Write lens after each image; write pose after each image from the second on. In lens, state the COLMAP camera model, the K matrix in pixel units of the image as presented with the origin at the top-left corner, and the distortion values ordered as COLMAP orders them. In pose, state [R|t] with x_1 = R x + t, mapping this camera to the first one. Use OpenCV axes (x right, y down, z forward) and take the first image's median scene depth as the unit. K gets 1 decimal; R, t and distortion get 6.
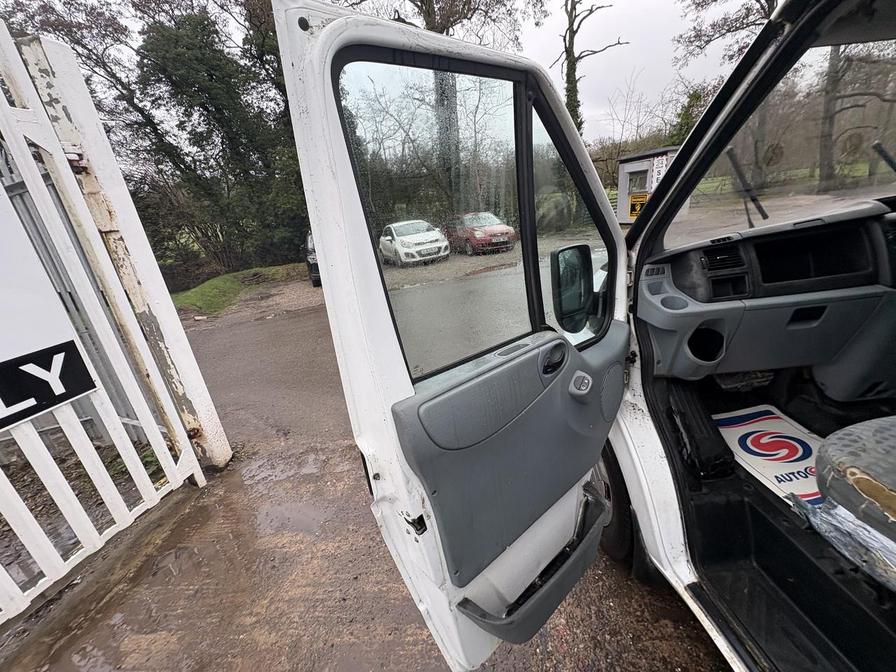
lens RADIAL K [[353.9, 0, 448.0], [0, 353.9, 338.0], [0, 0, 1]] dist [-0.001266, -0.000156]
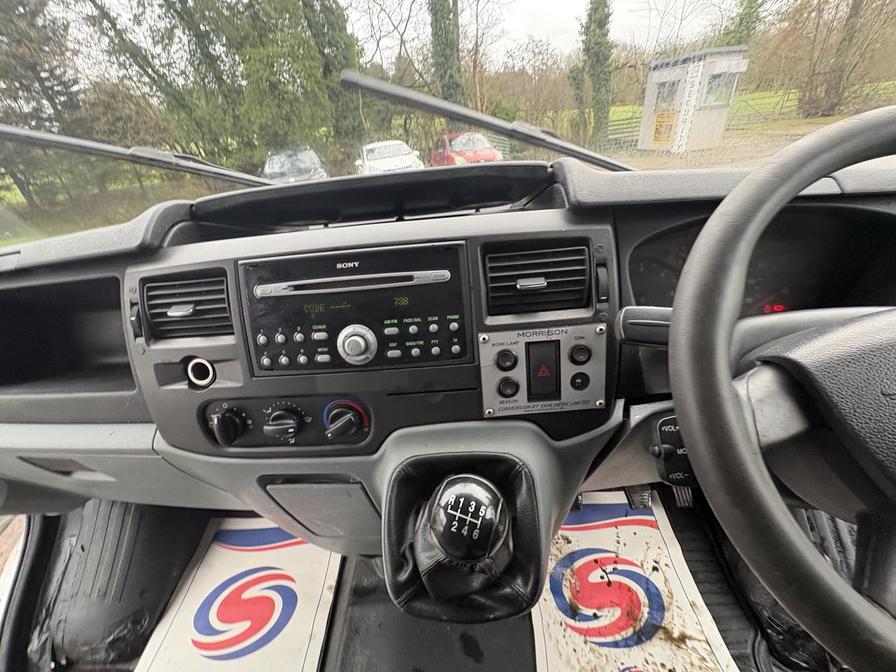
lens RADIAL K [[355.1, 0, 447.3], [0, 355.1, 333.5], [0, 0, 1]] dist [-0.000677, -0.000217]
pose [[0.995823, 0.058656, -0.069975, 1.245057], [-0.044934, 0.981961, 0.183667, -0.279842], [0.079486, -0.179756, 0.980495, 0.509527]]
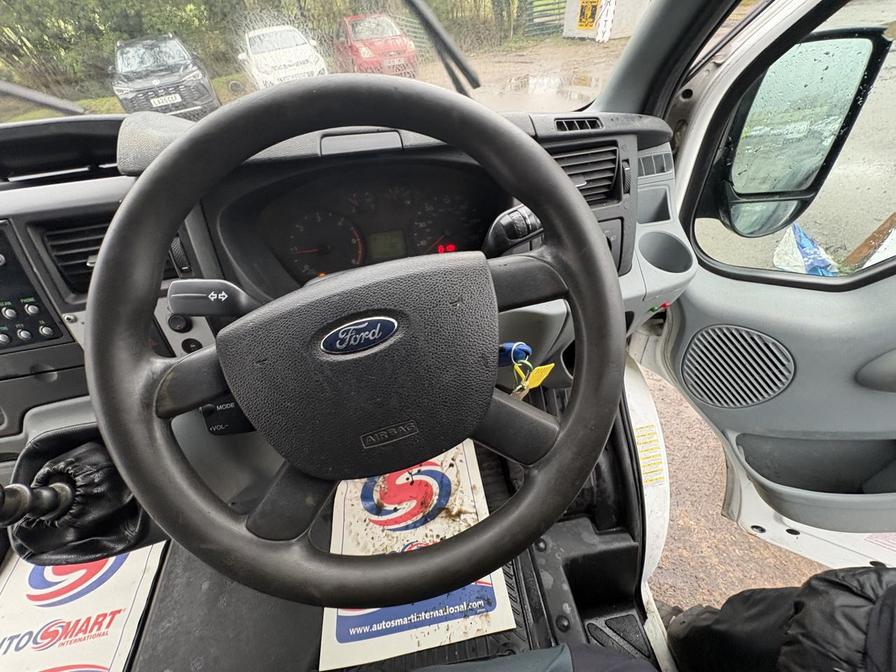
lens RADIAL K [[357.4, 0, 447.4], [0, 357.4, 334.1], [0, 0, 1]] dist [-0.000076, -0.000395]
pose [[0.996024, -0.040639, 0.079279, 1.510808], [0.006579, 0.921020, 0.389459, -0.320043], [-0.088845, -0.387388, 0.917626, 0.493887]]
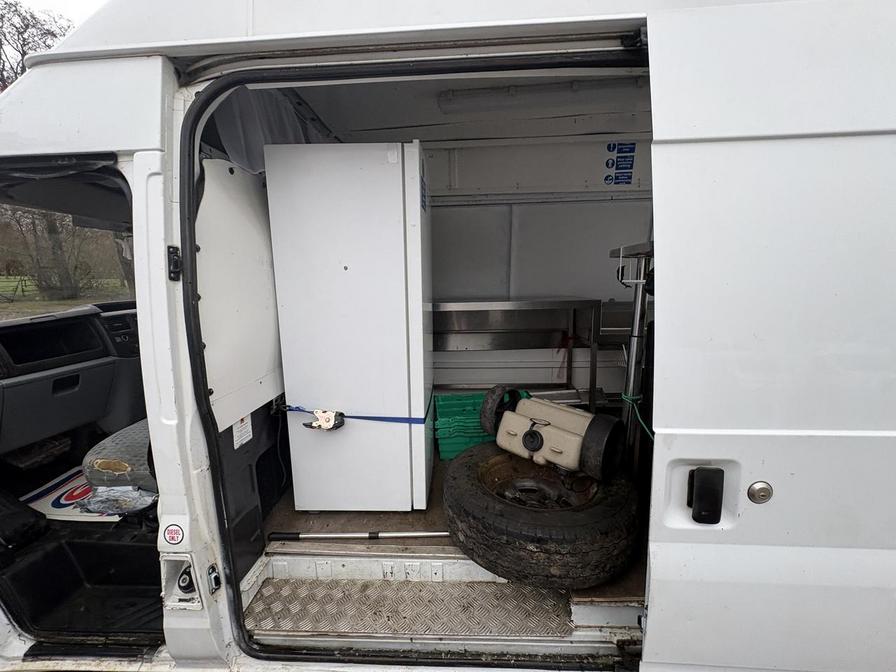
lens RADIAL K [[356.3, 0, 447.0], [0, 356.3, 334.6], [0, 0, 1]] dist [0.000165, 0.000131]
pose [[0.088391, -0.038276, 0.995350, -0.173476], [0.322925, 0.946393, 0.007717, 0.184141], [-0.942288, 0.320742, 0.096013, -0.473343]]
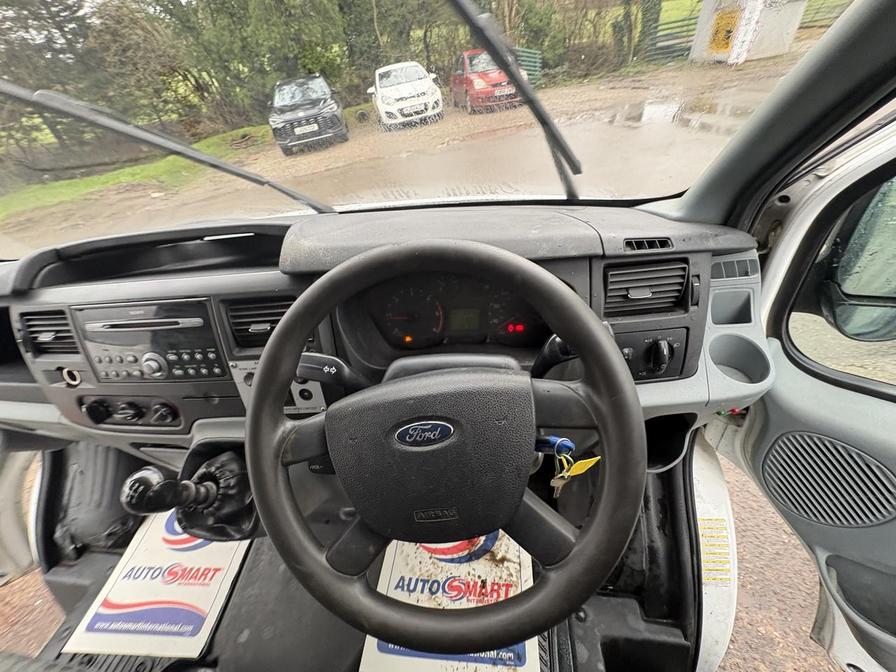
lens RADIAL K [[356.3, 0, 447.0], [0, 356.3, 334.6], [0, 0, 1]] dist [0.000165, 0.000131]
pose [[0.986348, 0.086120, -0.140361, 1.523805], [-0.031354, 0.934973, 0.353330, -0.397763], [0.161662, -0.344105, 0.924909, 0.468900]]
